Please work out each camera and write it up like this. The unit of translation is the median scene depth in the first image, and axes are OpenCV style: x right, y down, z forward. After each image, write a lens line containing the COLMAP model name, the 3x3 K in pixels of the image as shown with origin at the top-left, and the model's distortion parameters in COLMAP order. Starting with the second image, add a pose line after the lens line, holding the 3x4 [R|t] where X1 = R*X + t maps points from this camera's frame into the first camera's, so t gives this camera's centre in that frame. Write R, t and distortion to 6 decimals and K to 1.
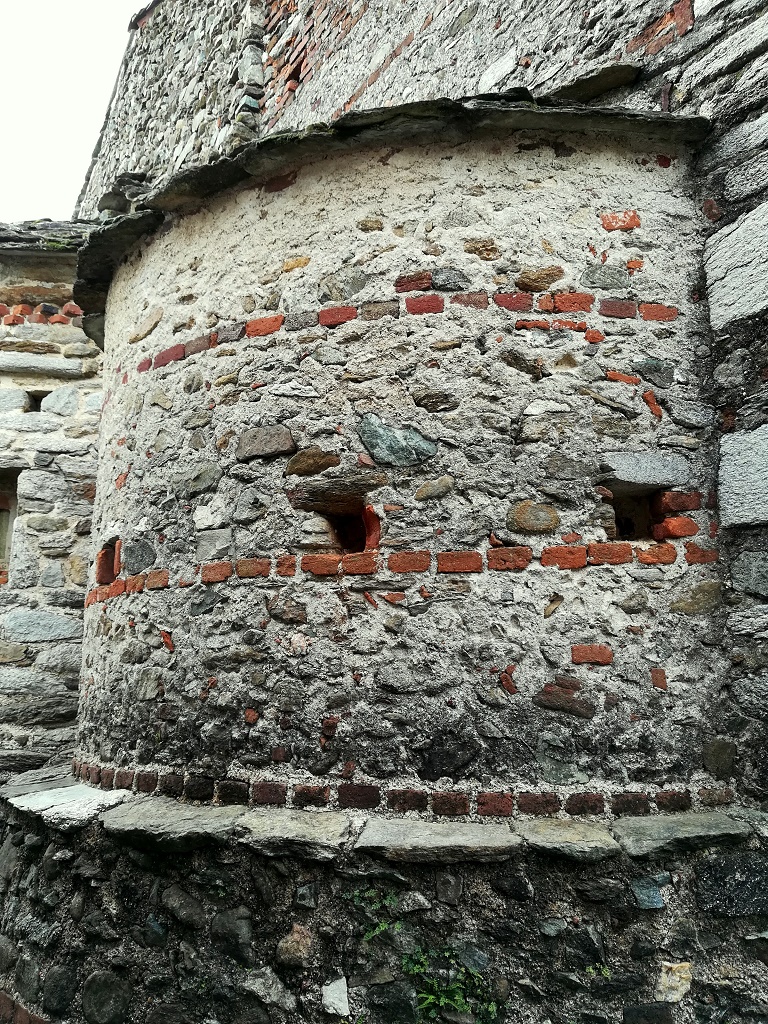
lens RADIAL K [[799.4, 0, 386.5], [0, 799.4, 516.7], [0, 0, 1]] dist [0.067149, -0.101519]
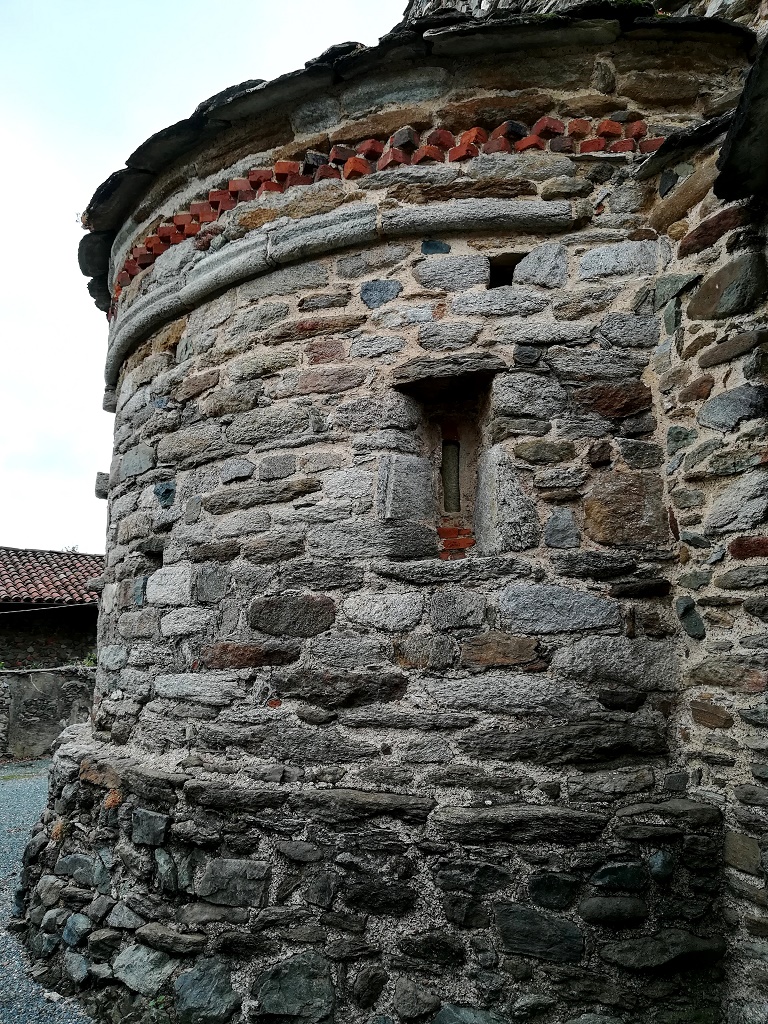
lens RADIAL K [[799.4, 0, 387.0], [0, 799.4, 517.3], [0, 0, 1]] dist [0.067149, -0.101519]
pose [[0.977969, -0.037549, -0.205345, -0.865791], [0.040221, 0.999152, 0.008850, 0.106667], [0.204839, -0.016914, 0.978650, 0.715009]]
